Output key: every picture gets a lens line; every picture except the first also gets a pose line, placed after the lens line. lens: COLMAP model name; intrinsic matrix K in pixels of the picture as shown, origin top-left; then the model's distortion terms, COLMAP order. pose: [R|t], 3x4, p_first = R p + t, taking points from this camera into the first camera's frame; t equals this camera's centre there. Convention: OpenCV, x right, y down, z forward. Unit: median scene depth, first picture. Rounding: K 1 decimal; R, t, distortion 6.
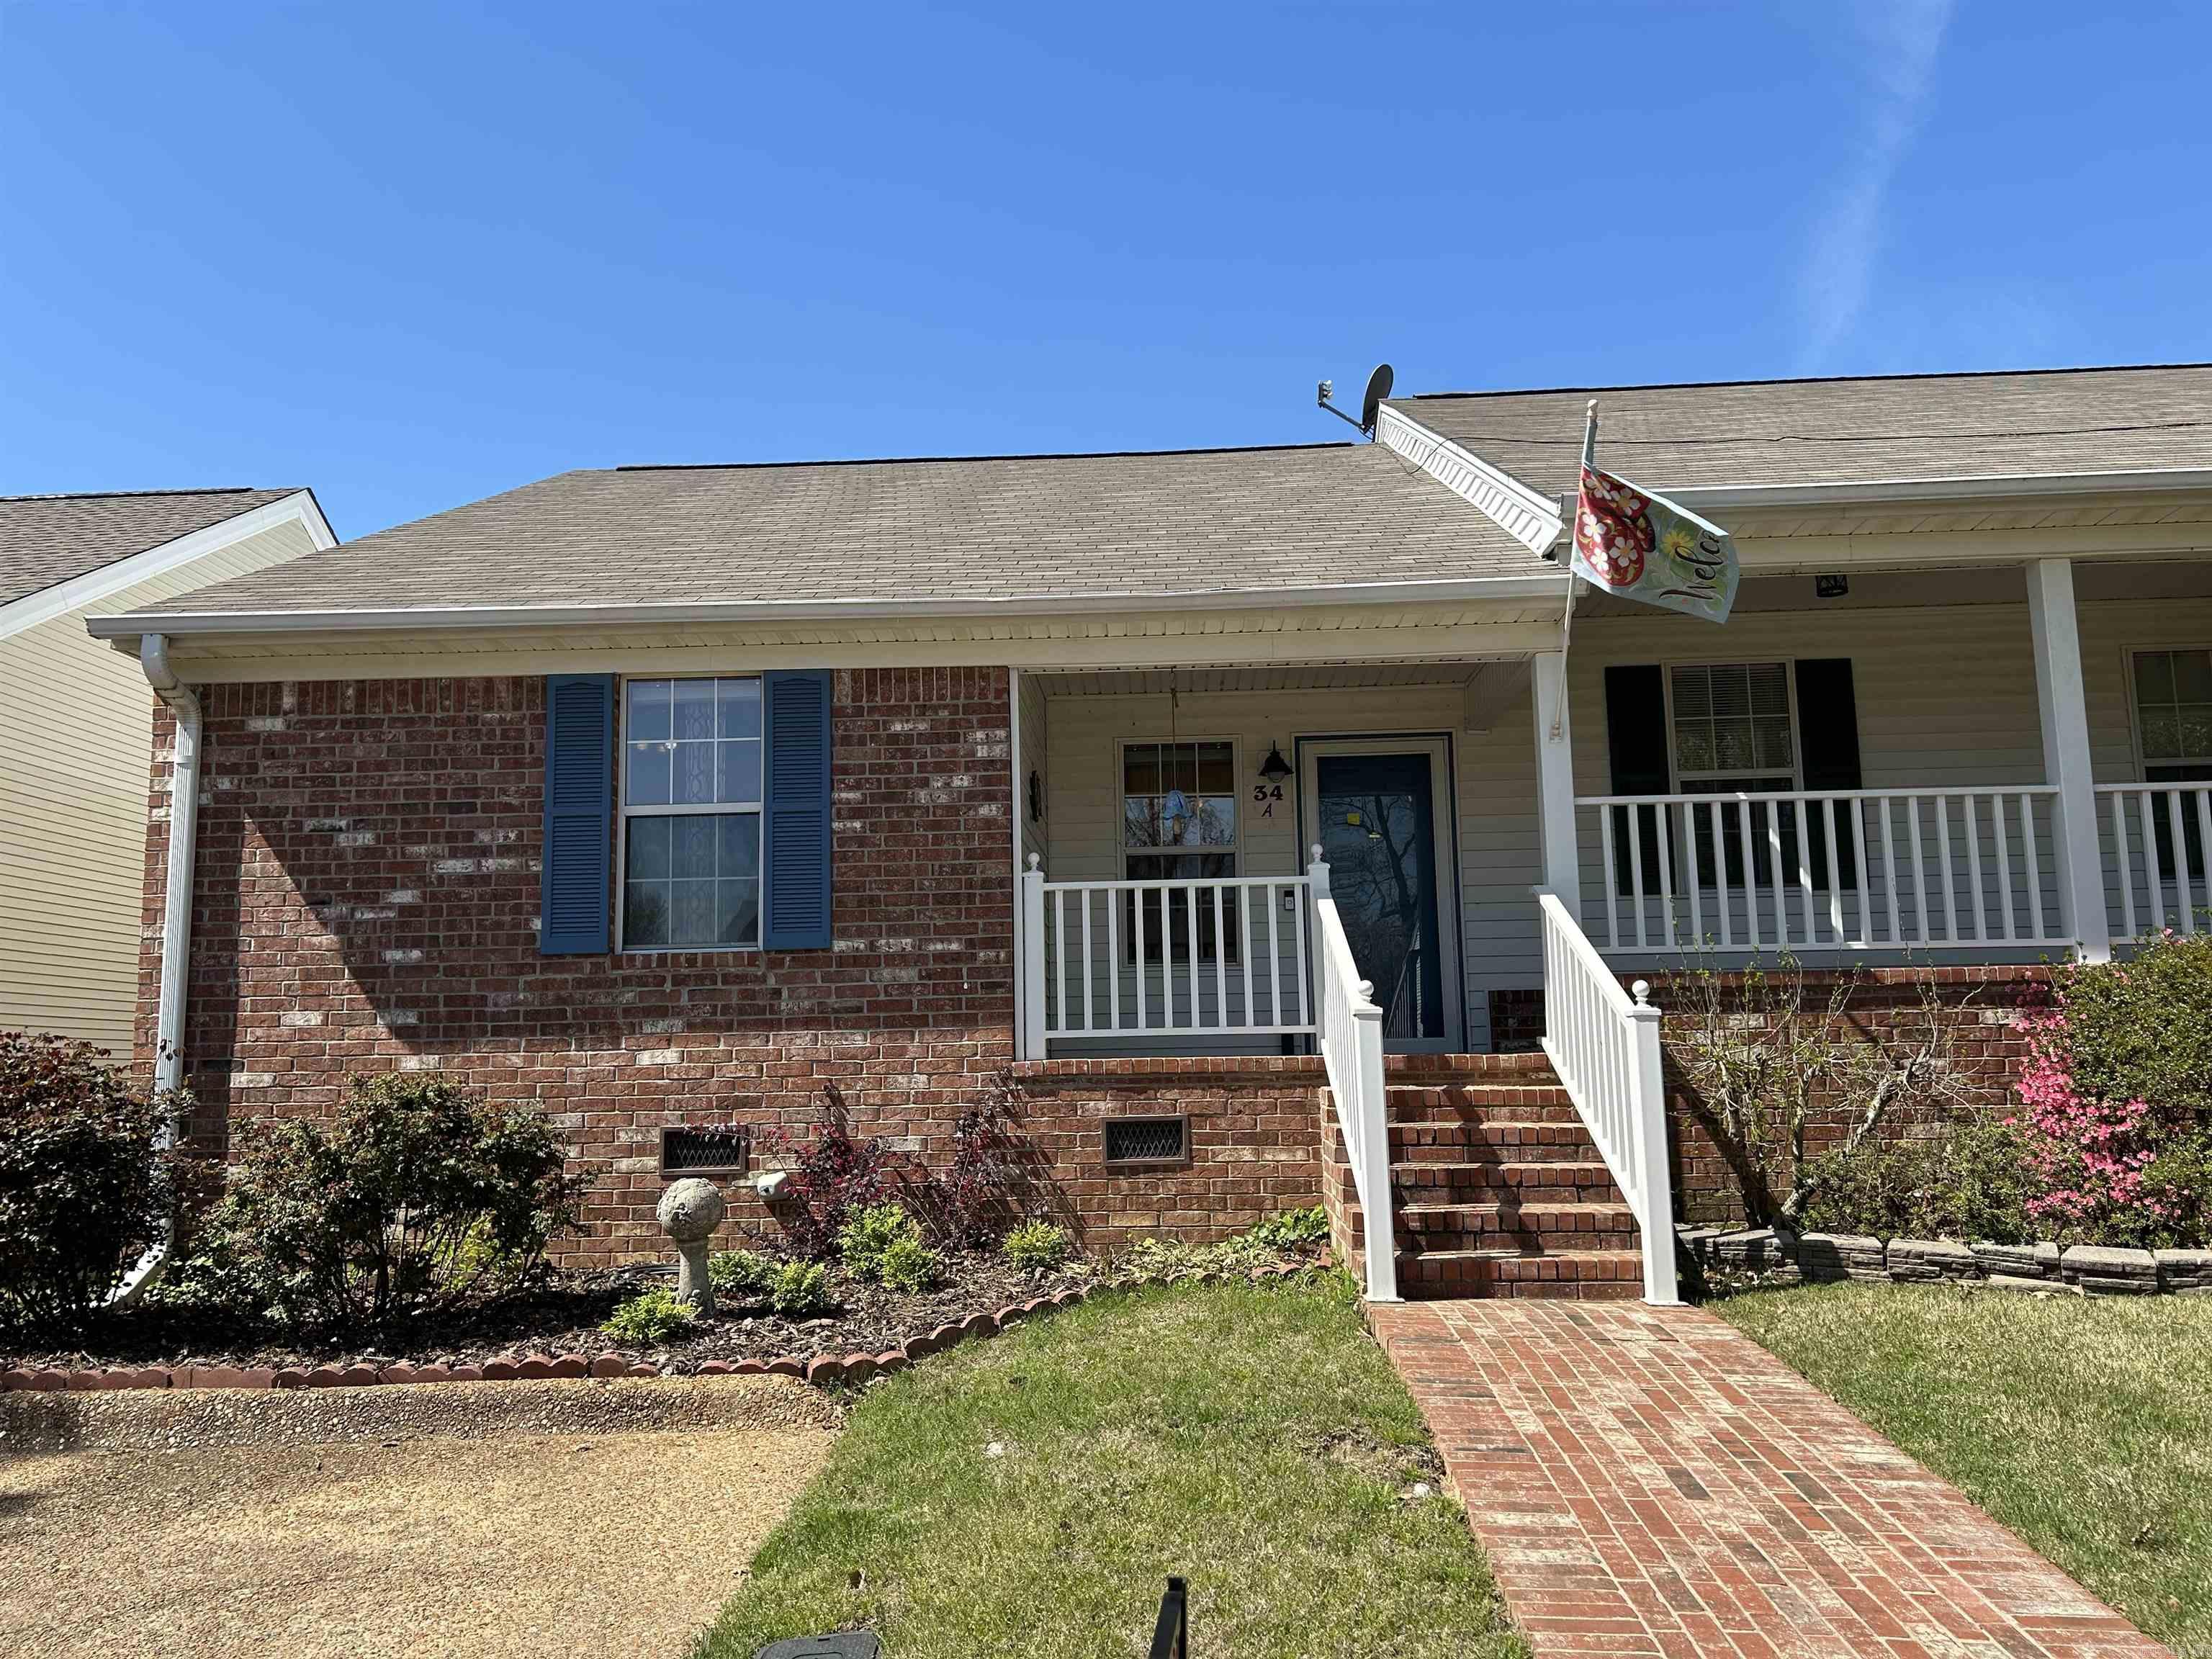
lens RADIAL K [[1660.4, 0, 1077.2], [0, 1660.4, 848.8], [0, 0, 1]] dist [0.073985, -0.086844]
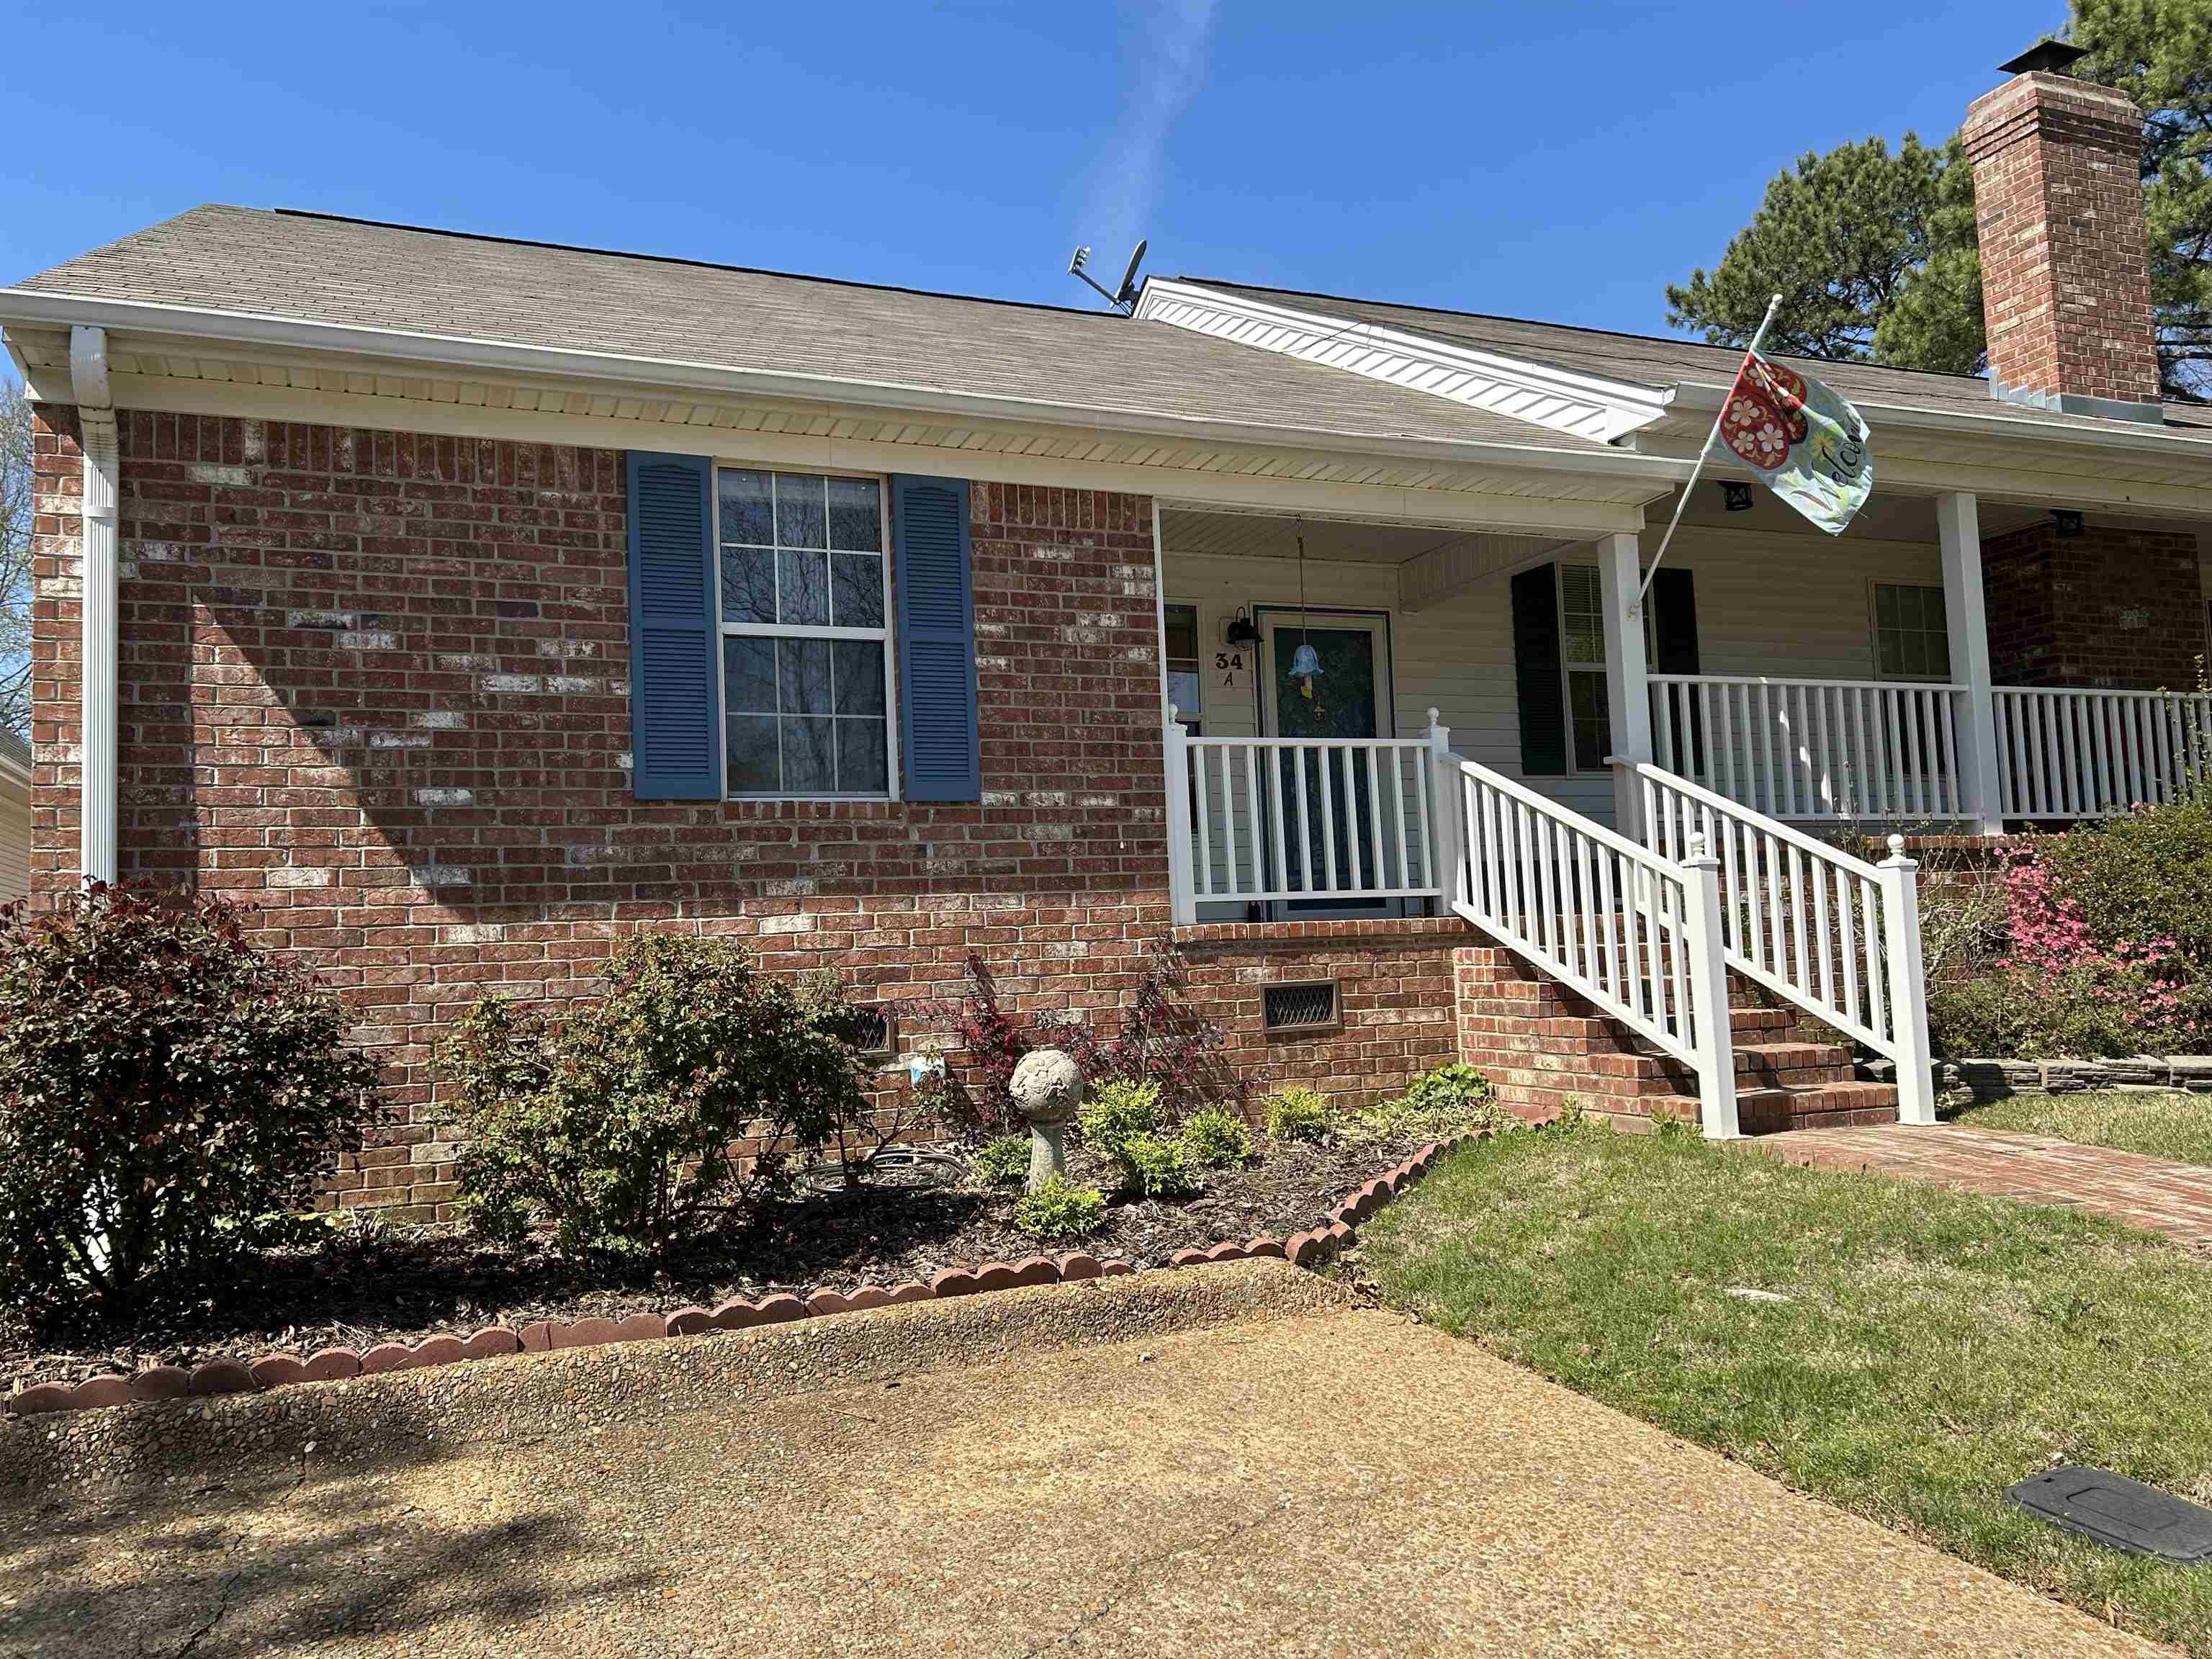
lens RADIAL K [[1660.4, 0, 1106.4], [0, 1660.4, 847.1], [0, 0, 1]] dist [0.073985, -0.086844]
pose [[0.905679, 0.011509, 0.423807, -0.456877], [-0.034422, 0.998327, 0.046450, 0.041086], [-0.422563, -0.056657, 0.904561, 0.174778]]
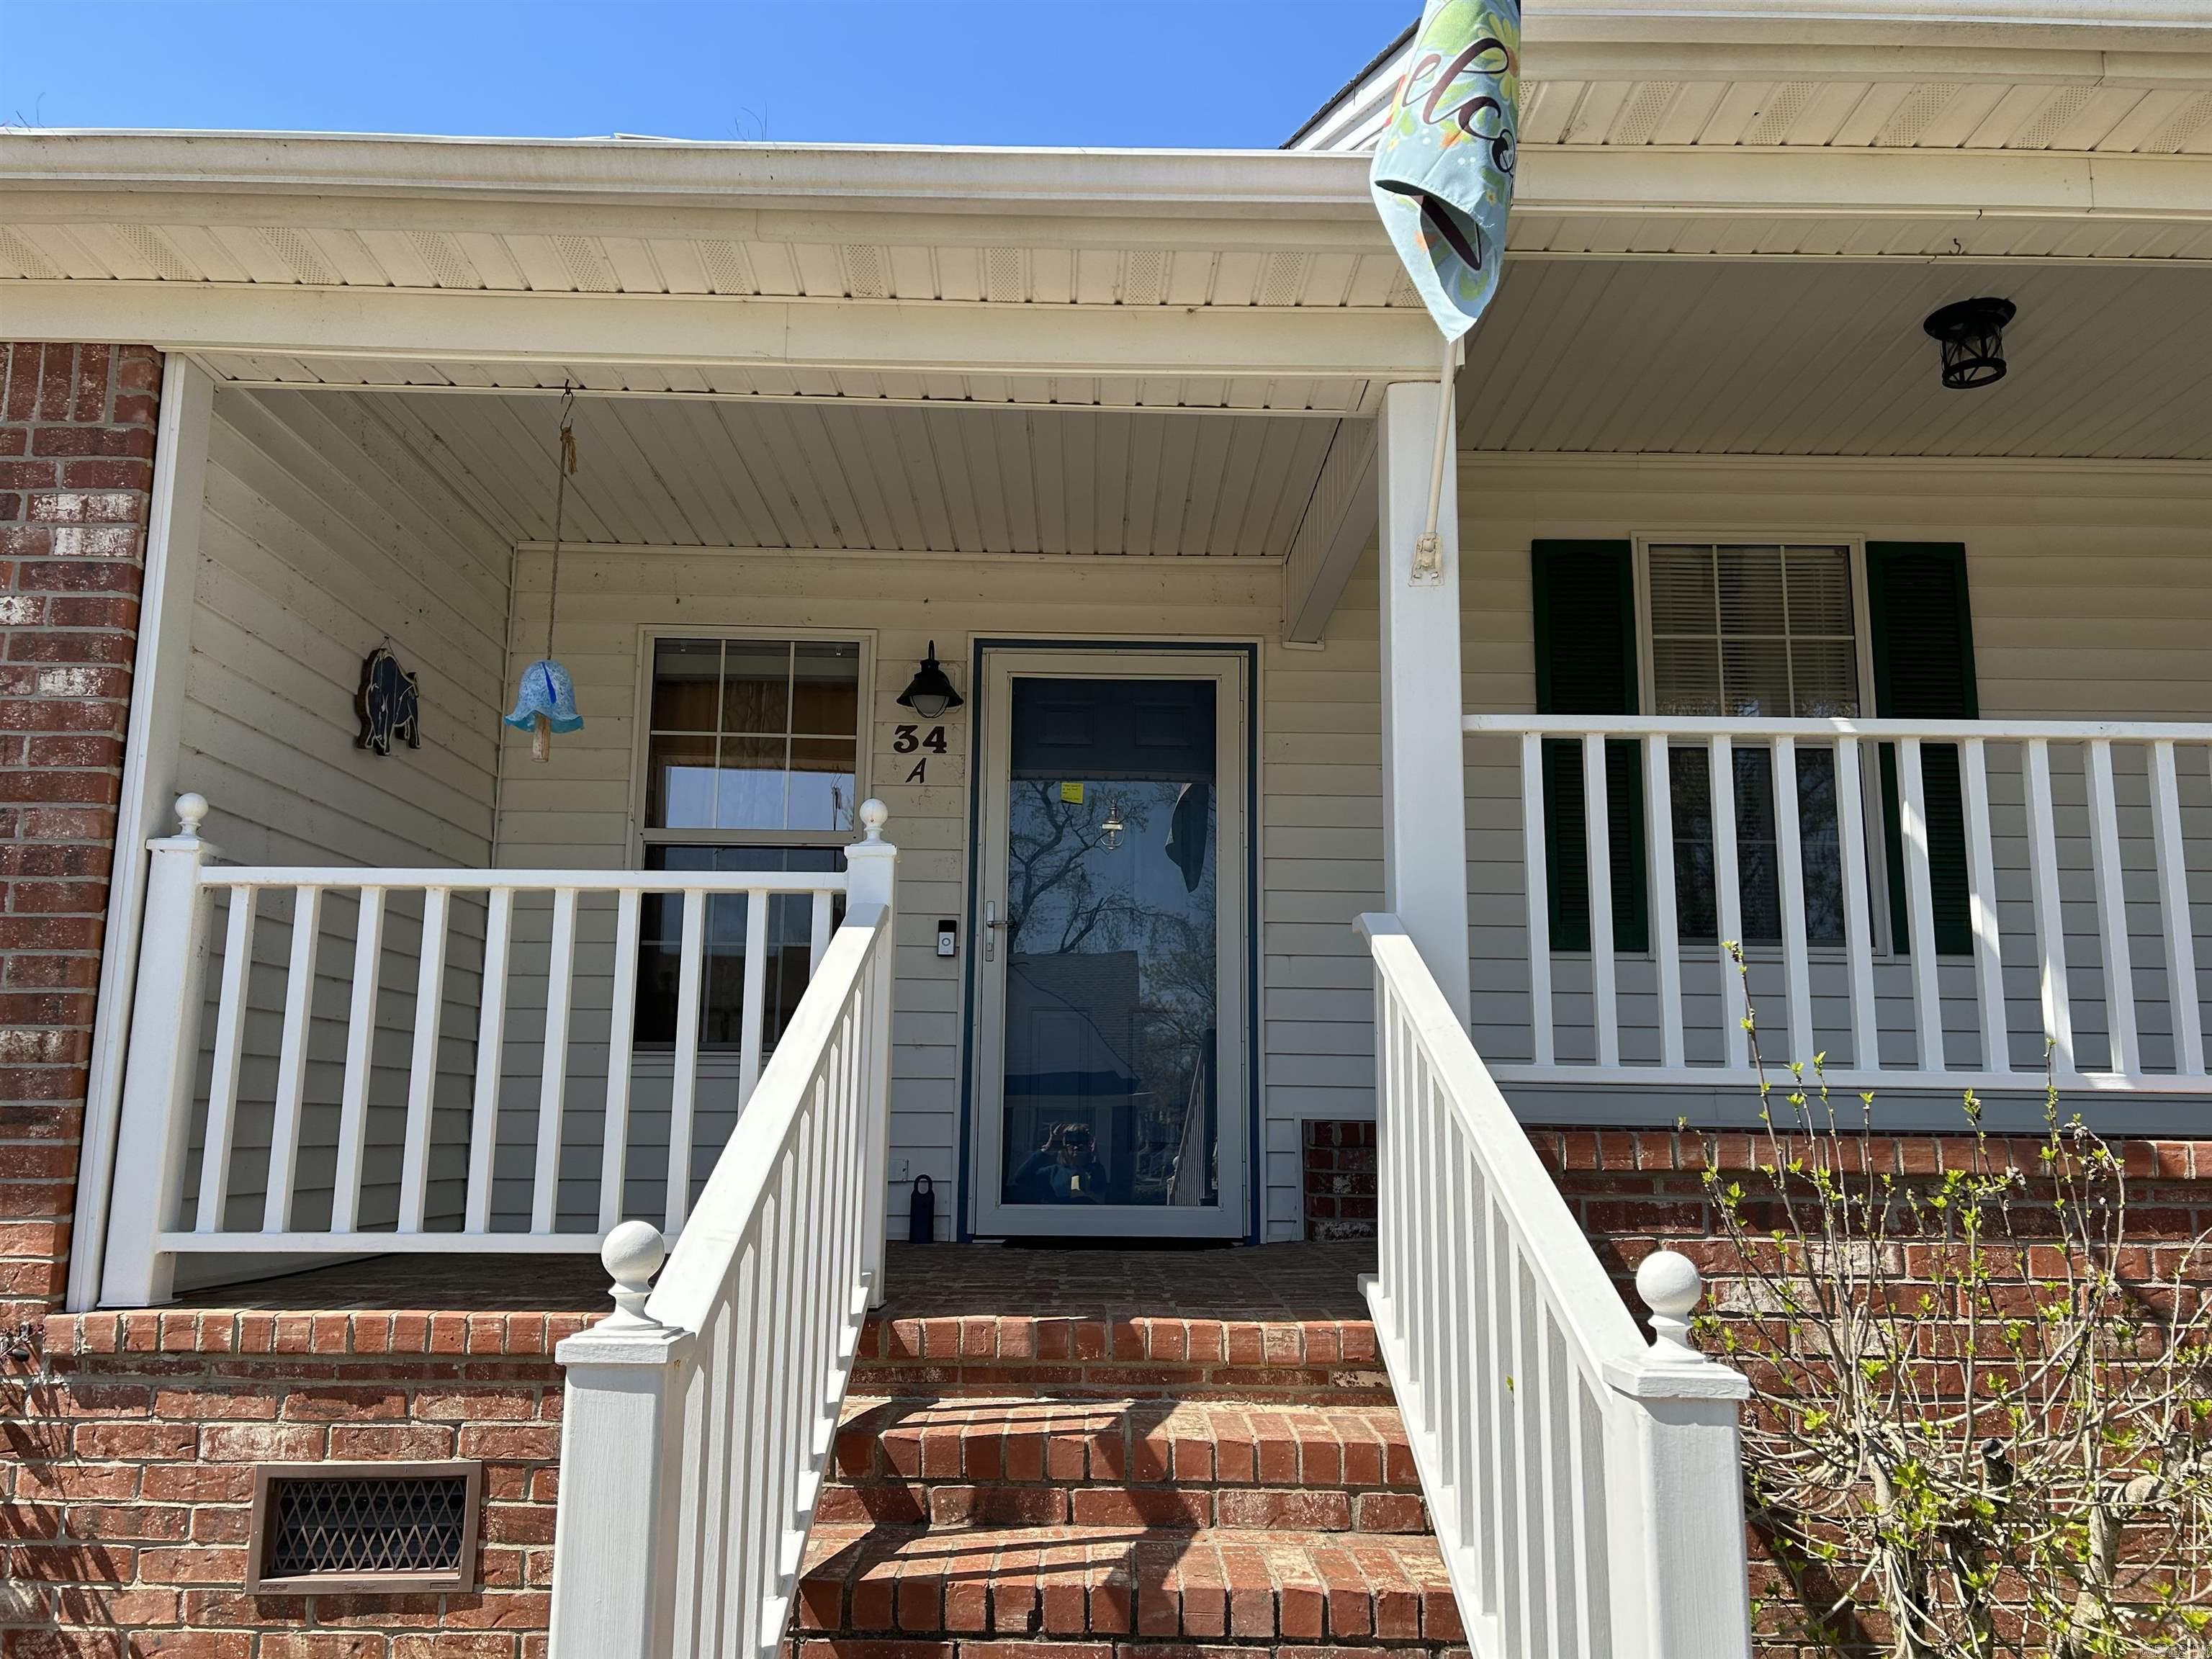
lens RADIAL K [[1660.4, 0, 1106.0], [0, 1660.4, 855.9], [0, 0, 1]] dist [0.073985, -0.086844]
pose [[0.996927, 0.039720, 0.067525, 0.176008], [-0.038009, 0.998927, -0.026446, 0.020644], [-0.068503, 0.023799, 0.997367, 0.571288]]
